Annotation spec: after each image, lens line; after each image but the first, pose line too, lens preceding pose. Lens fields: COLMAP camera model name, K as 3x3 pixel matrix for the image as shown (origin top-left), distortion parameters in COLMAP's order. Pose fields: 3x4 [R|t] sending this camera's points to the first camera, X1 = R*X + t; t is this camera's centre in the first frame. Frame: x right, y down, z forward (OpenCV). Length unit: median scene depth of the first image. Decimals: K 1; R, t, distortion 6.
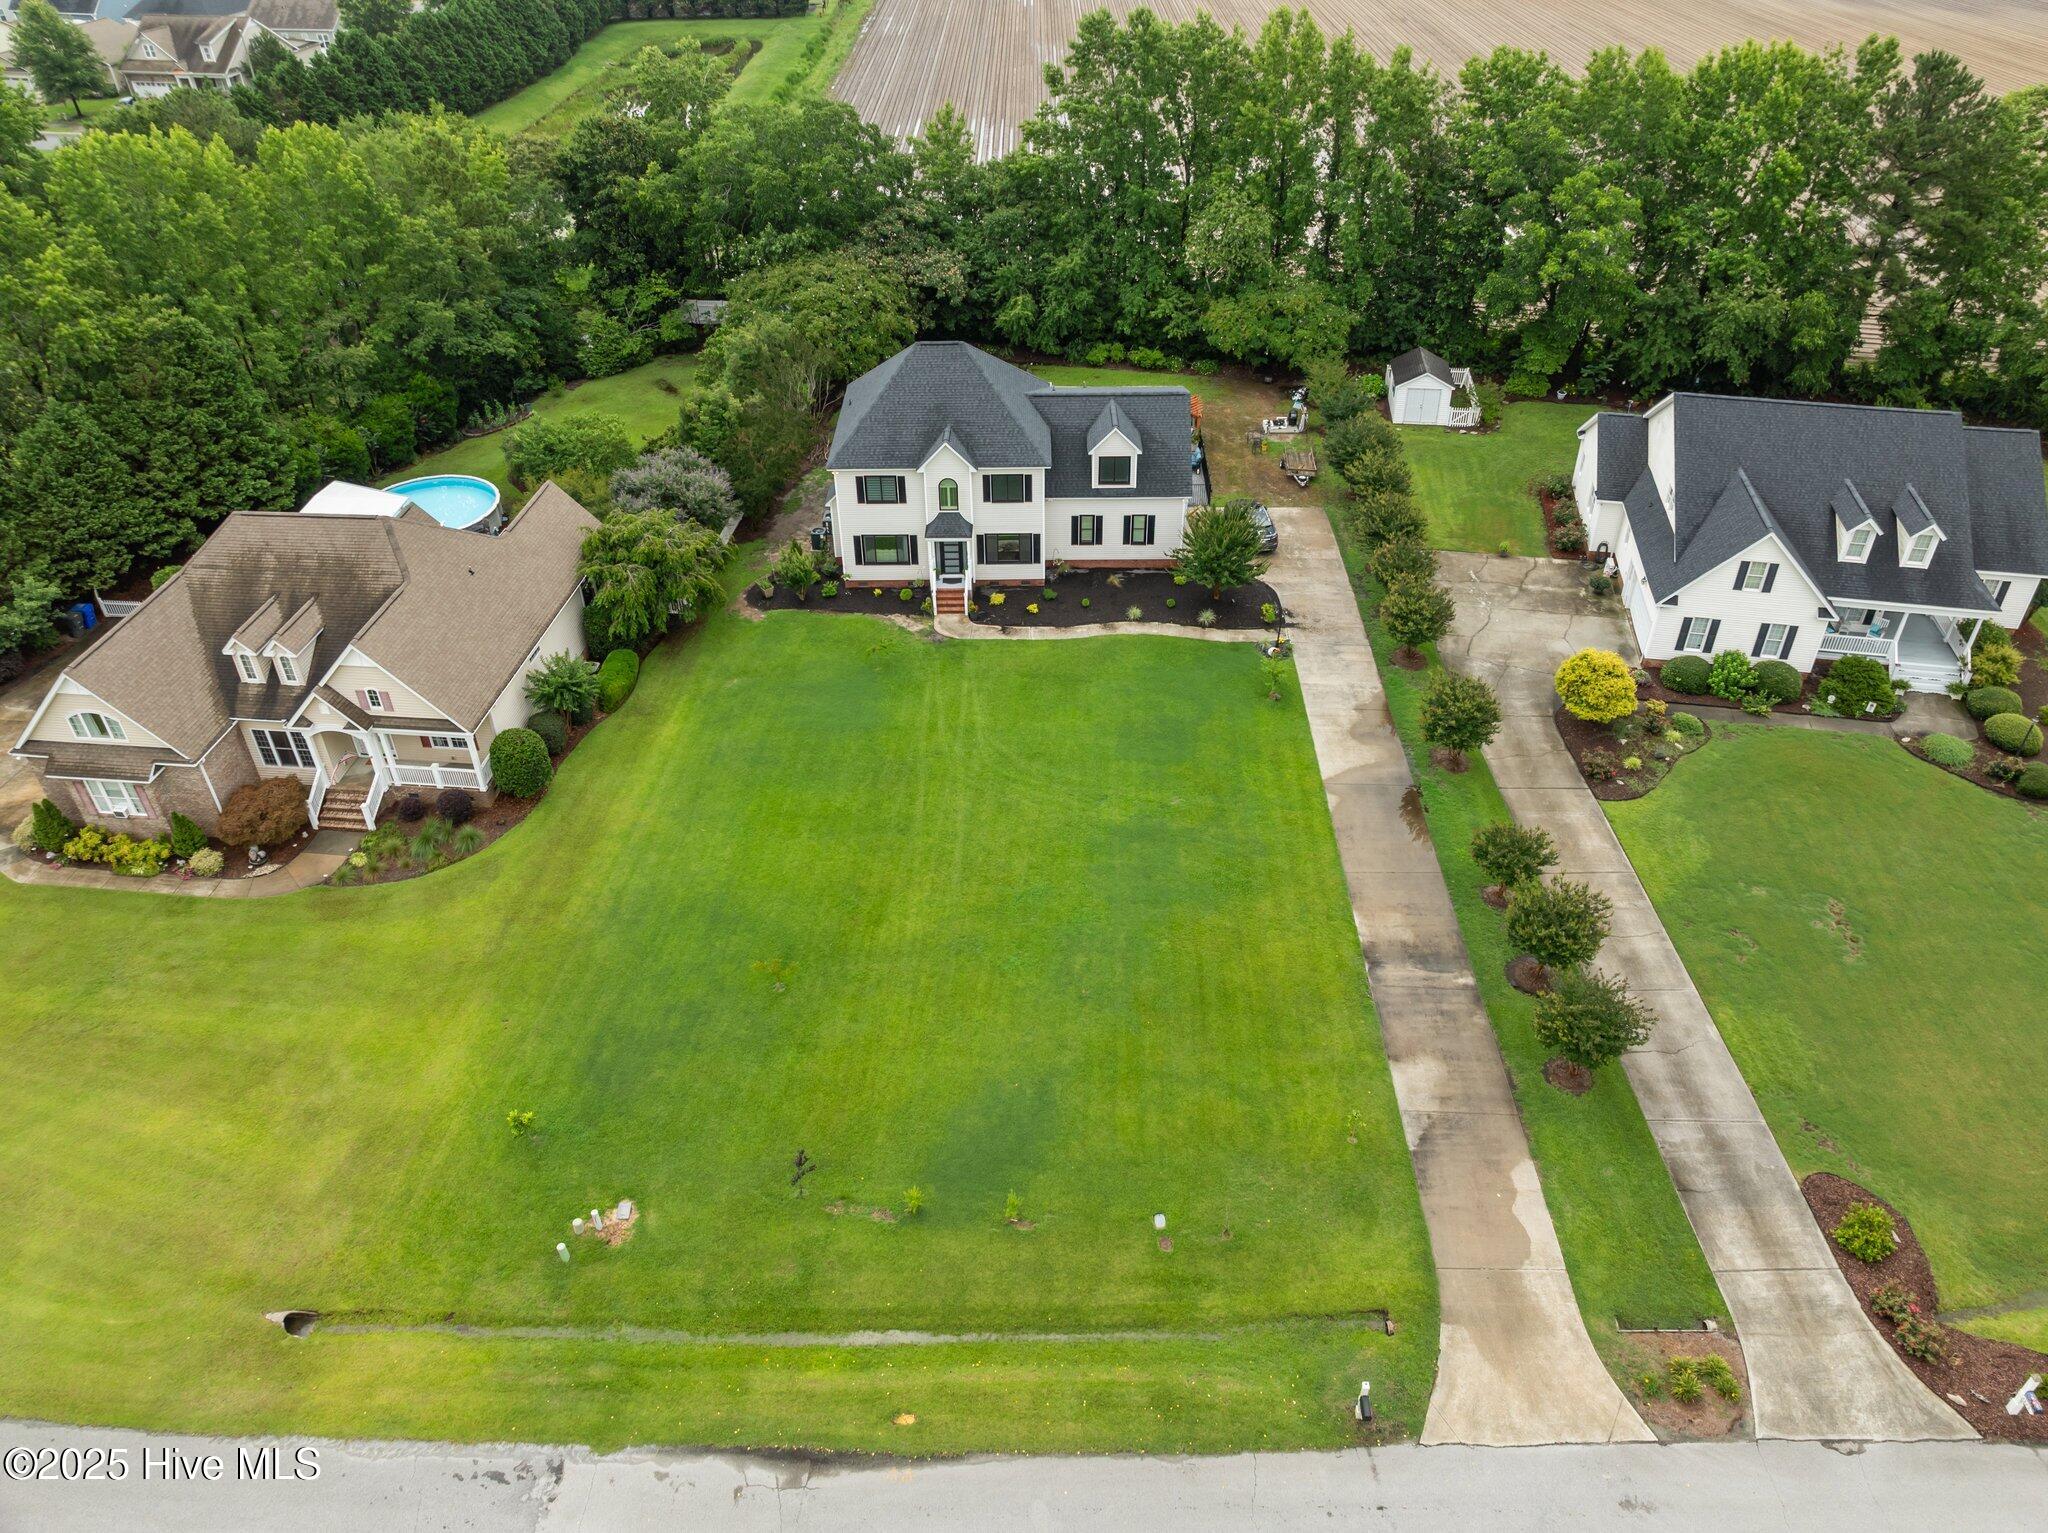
lens RADIAL K [[1445.6, 0, 1027.5], [0, 1445.6, 756.6], [0, 0, 1]] dist [-0.031315, 0.000445]
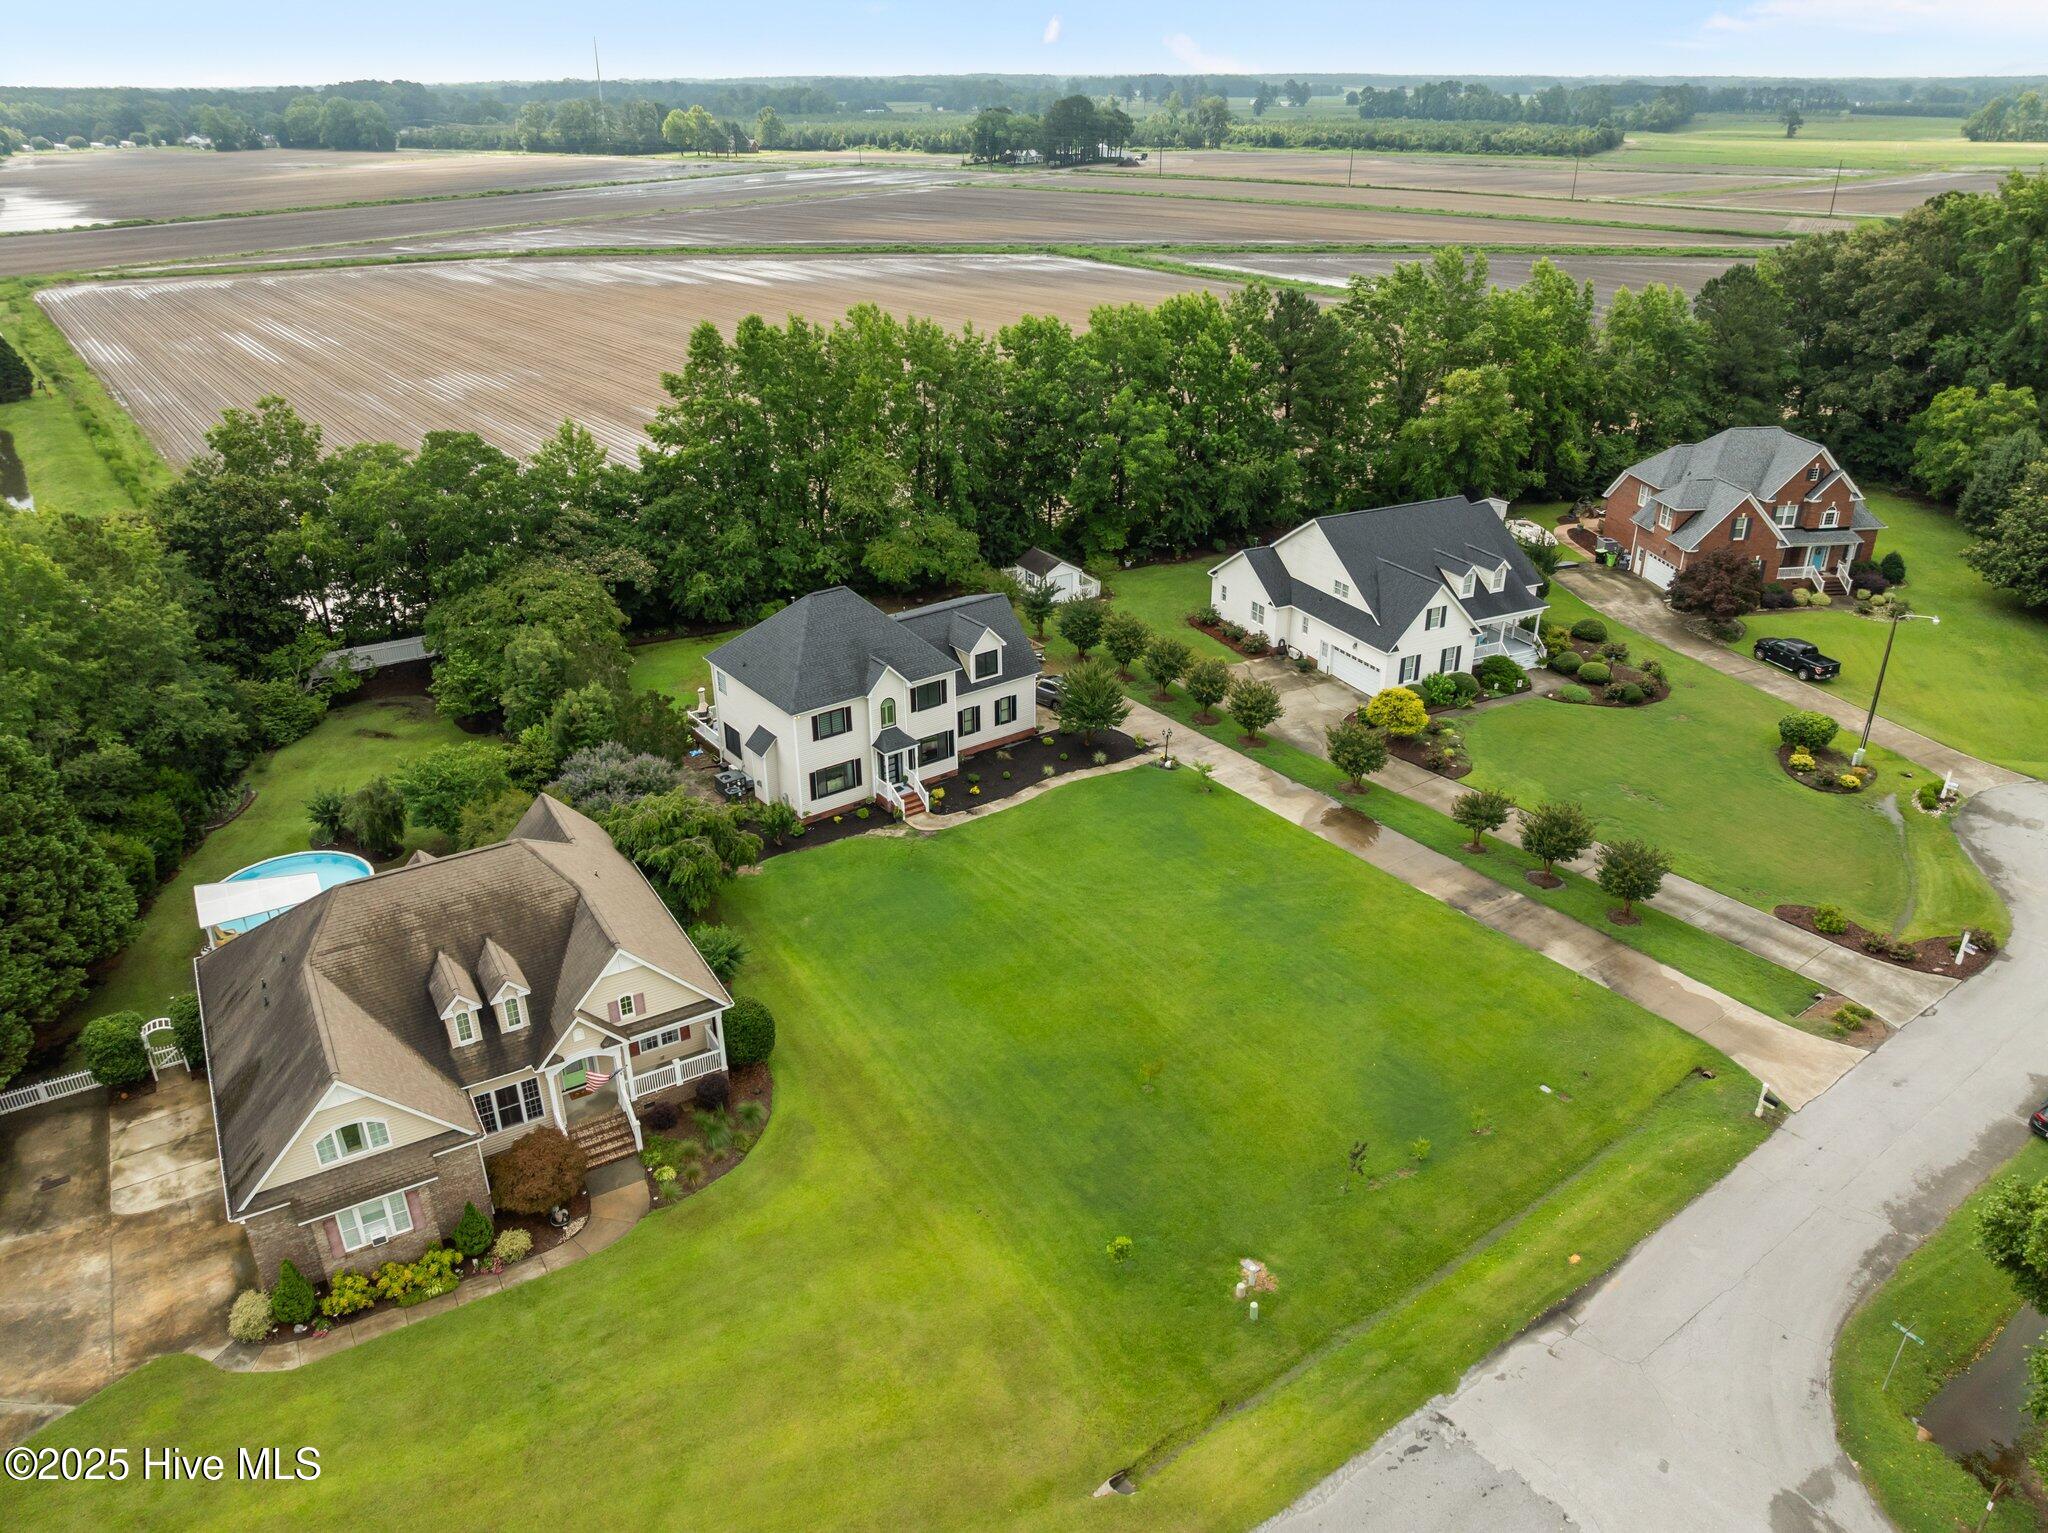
lens RADIAL K [[1432.0, 0, 1037.2], [0, 1432.0, 766.6], [0, 0, 1]] dist [-0.032661, -0.000553]
pose [[0.794699, -0.256850, 0.549984, -0.586551], [0.356358, 0.930903, -0.080174, -0.012367], [-0.491389, 0.259706, 0.831318, 0.031641]]
